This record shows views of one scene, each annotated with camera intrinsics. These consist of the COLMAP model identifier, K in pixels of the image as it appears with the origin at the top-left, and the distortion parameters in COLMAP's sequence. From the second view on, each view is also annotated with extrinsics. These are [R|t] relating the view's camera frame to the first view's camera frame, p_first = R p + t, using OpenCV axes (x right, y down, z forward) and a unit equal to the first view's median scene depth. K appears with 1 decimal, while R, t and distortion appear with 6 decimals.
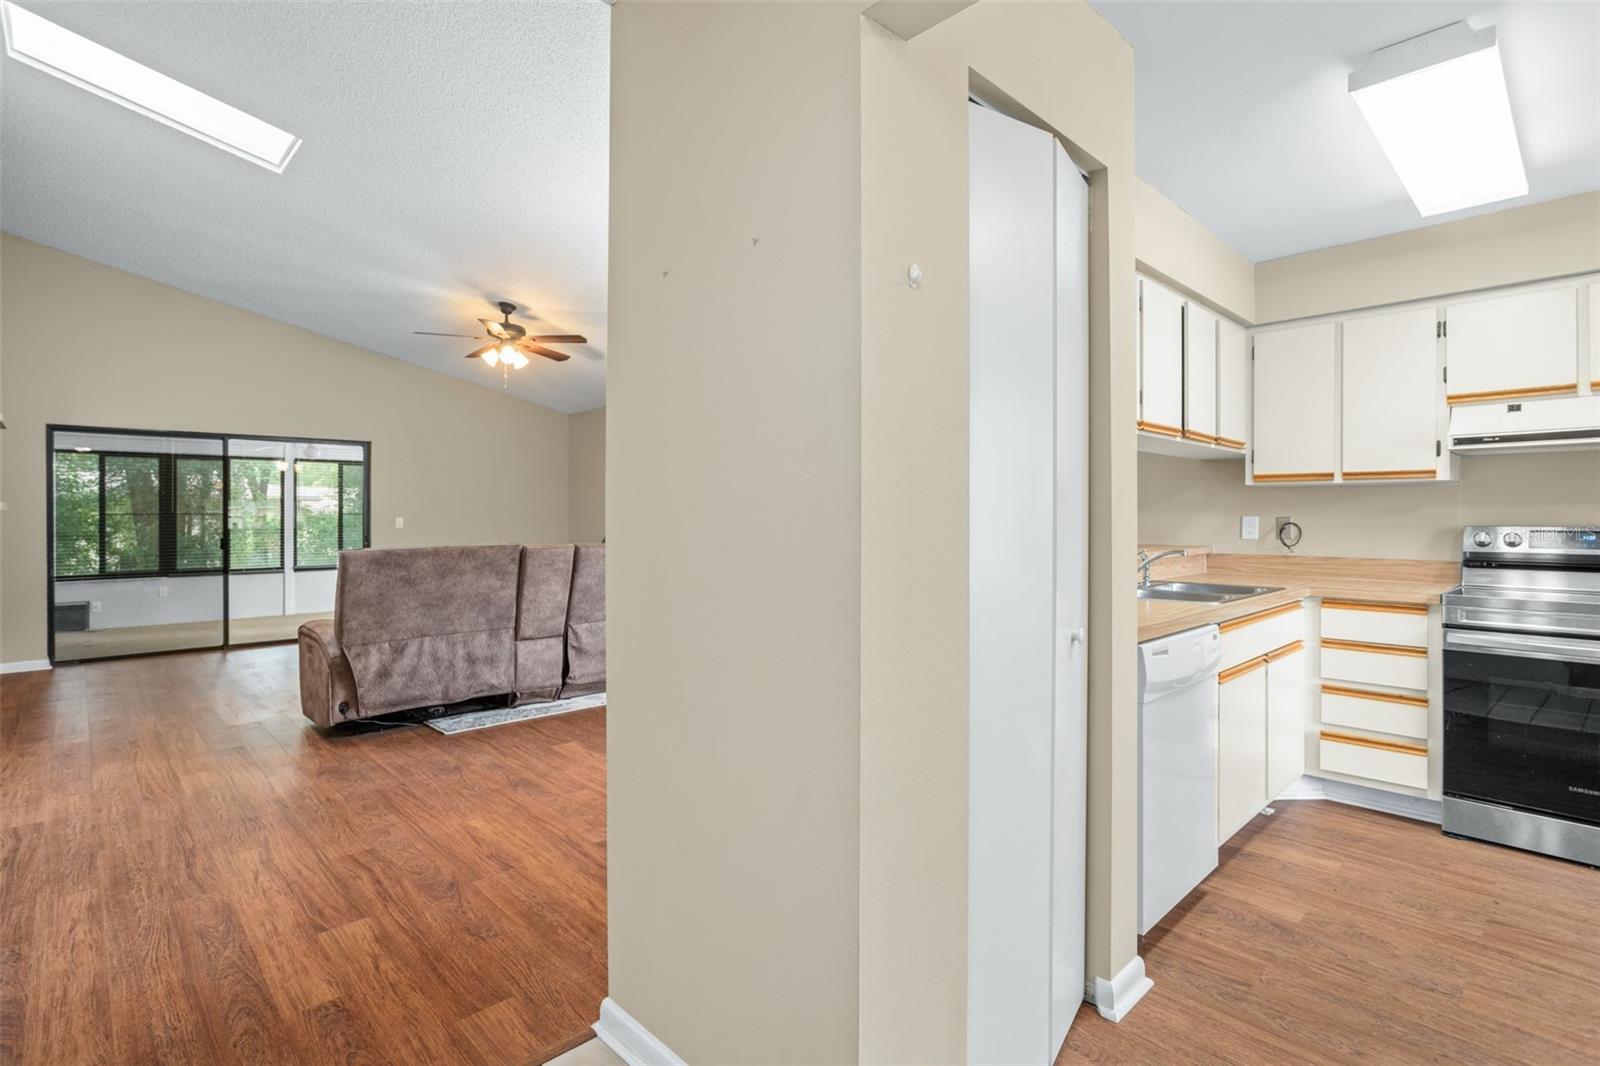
lens RADIAL K [[777.5, 0, 794.9], [0, 777.5, 515.3], [0, 0, 1]] dist [-0.042547, 0.026648]
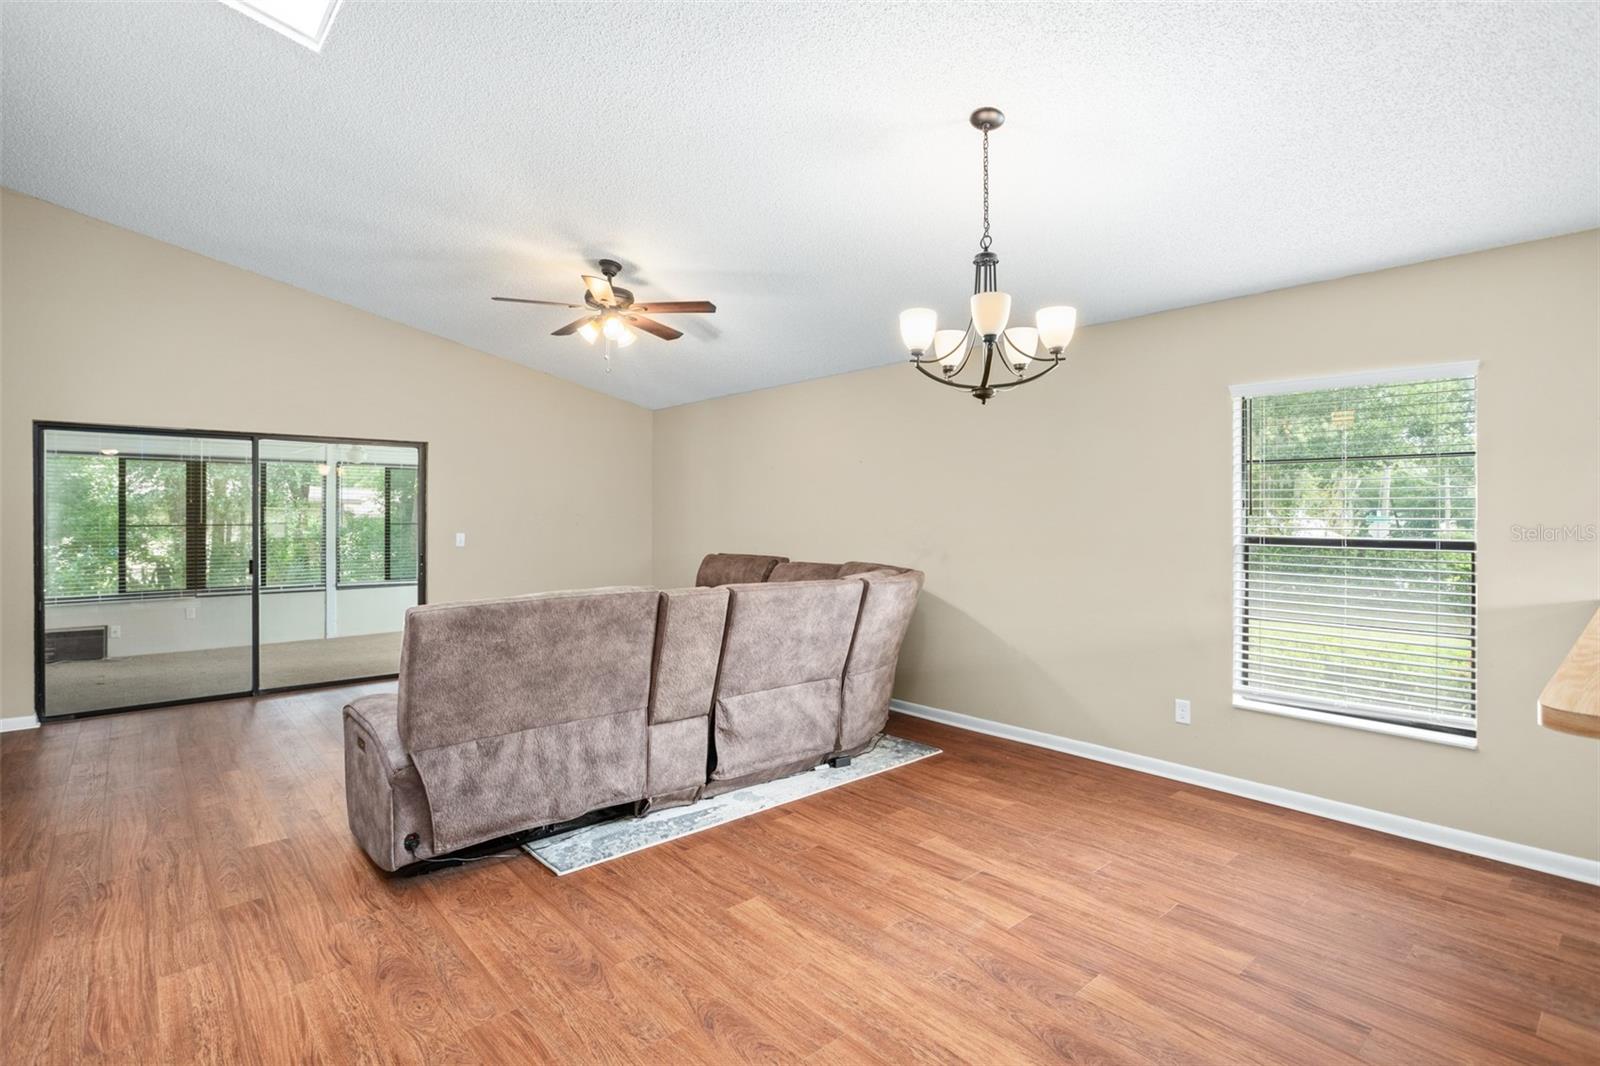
lens RADIAL K [[773.6, 0, 797.0], [0, 773.6, 517.9], [0, 0, 1]] dist [-0.035420, 0.021125]
pose [[0.999331, 0.002543, -0.036497, -0.259907], [-0.002437, 0.999993, 0.002958, -0.037573], [0.036504, -0.002867, 0.999329, 0.394793]]
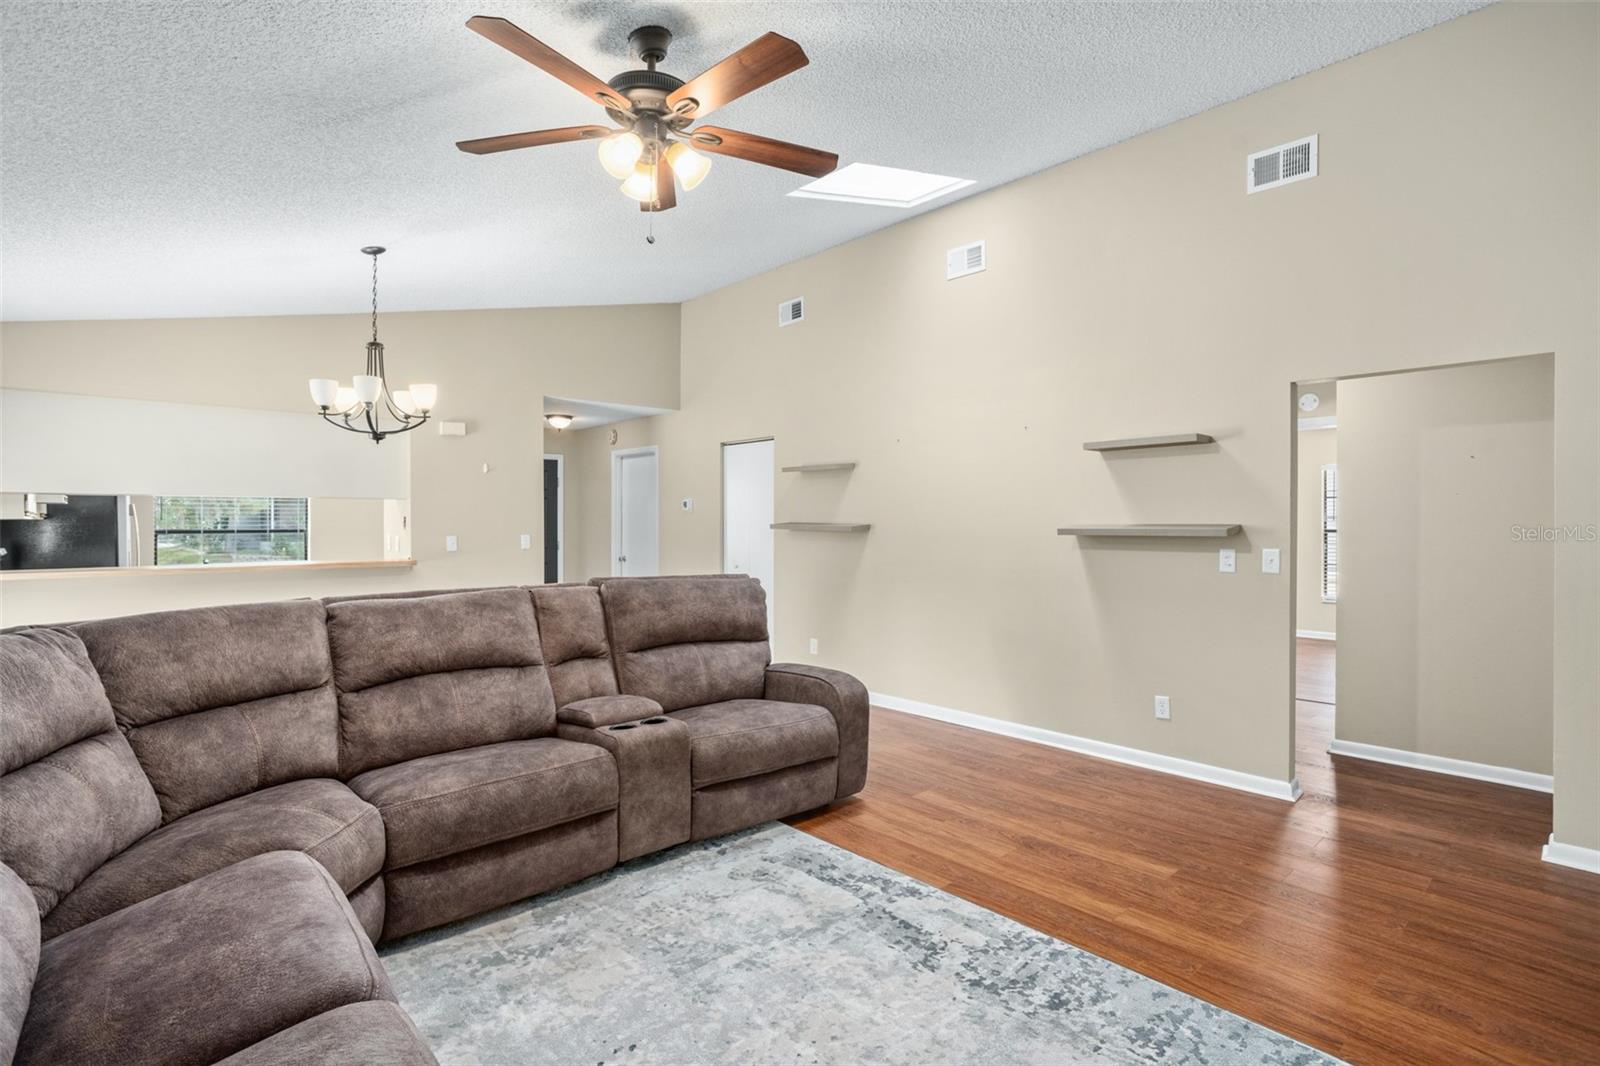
lens RADIAL K [[773.6, 0, 797.0], [0, 773.6, 517.9], [0, 0, 1]] dist [-0.035420, 0.021125]
pose [[-0.999880, 0.002299, 0.015332, -0.743306], [0.002236, 0.999989, -0.004079, -0.031619], [-0.015341, -0.004044, -0.999874, 2.287253]]
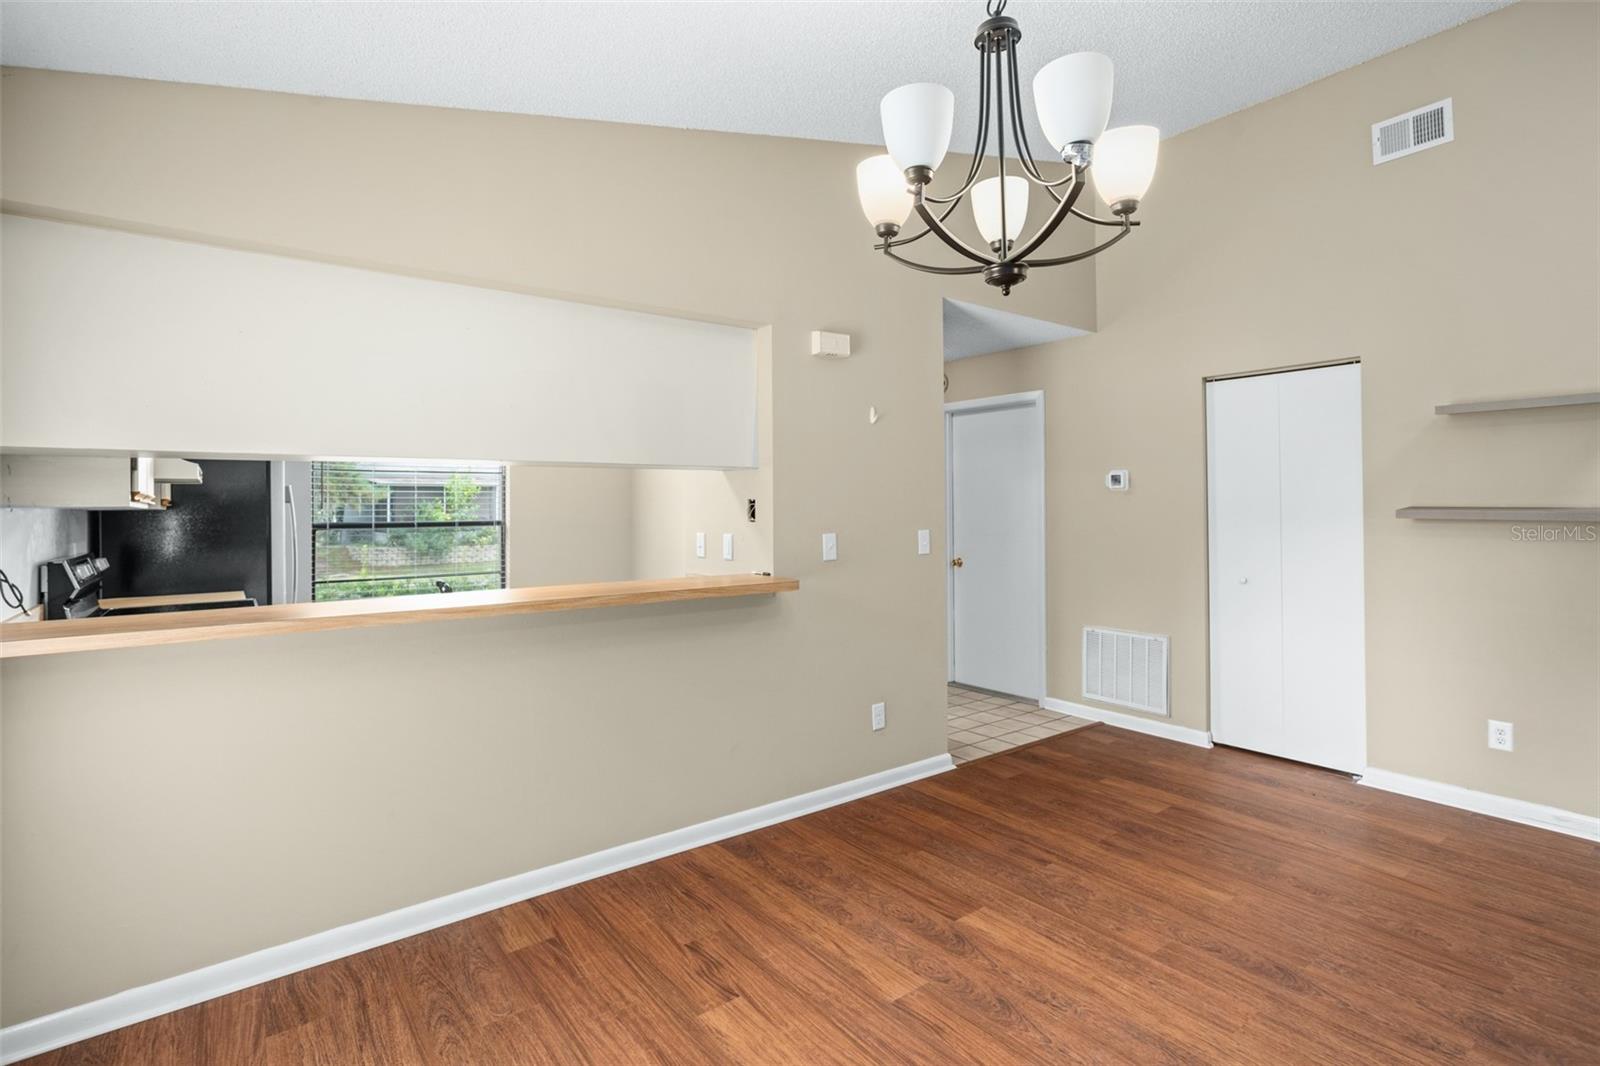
lens RADIAL K [[782.6, 0, 800.7], [0, 782.6, 502.5], [0, 0, 1]] dist [-0.034844, 0.021373]
pose [[-0.994164, 0.009556, 0.107456, -0.036202], [0.008785, 0.999932, -0.007650, -0.032711], [-0.107522, -0.006661, -0.994180, 1.591769]]
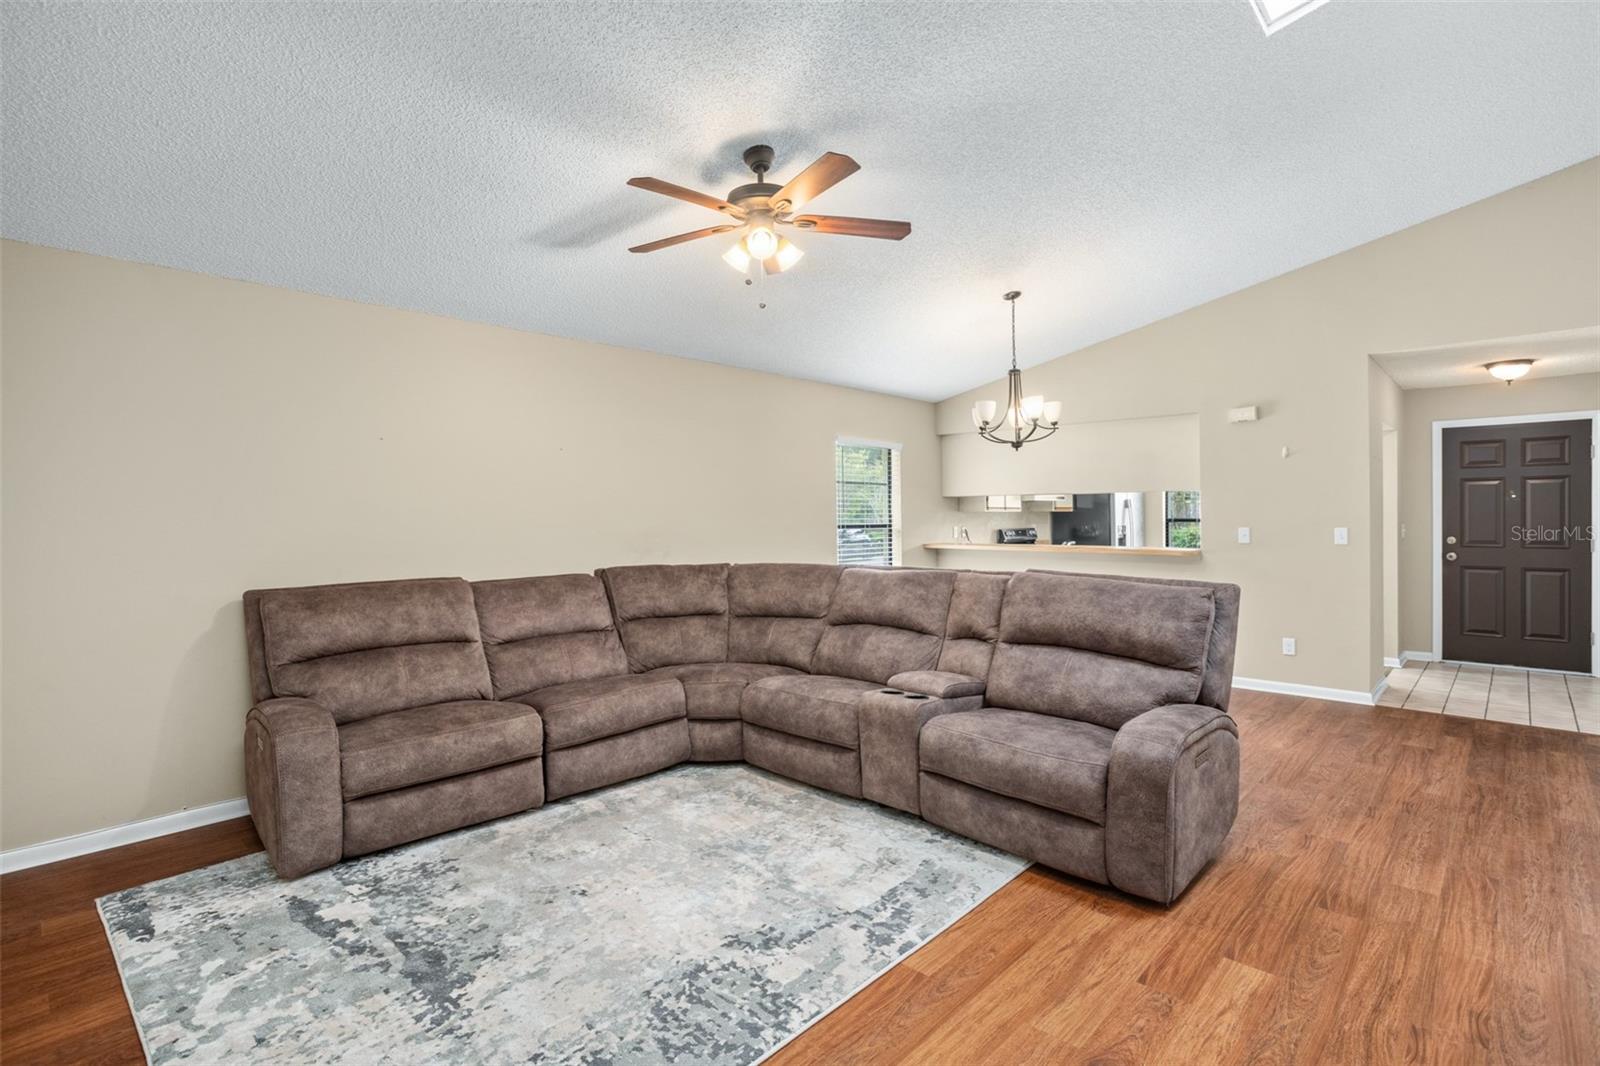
lens RADIAL K [[773.6, 0, 797.0], [0, 773.6, 517.9], [0, 0, 1]] dist [-0.035420, 0.021125]
pose [[-0.052233, -0.001214, 0.998634, -1.491376], [0.009440, 0.999954, 0.001709, -0.031124], [-0.998590, 0.009516, -0.052219, 1.636404]]
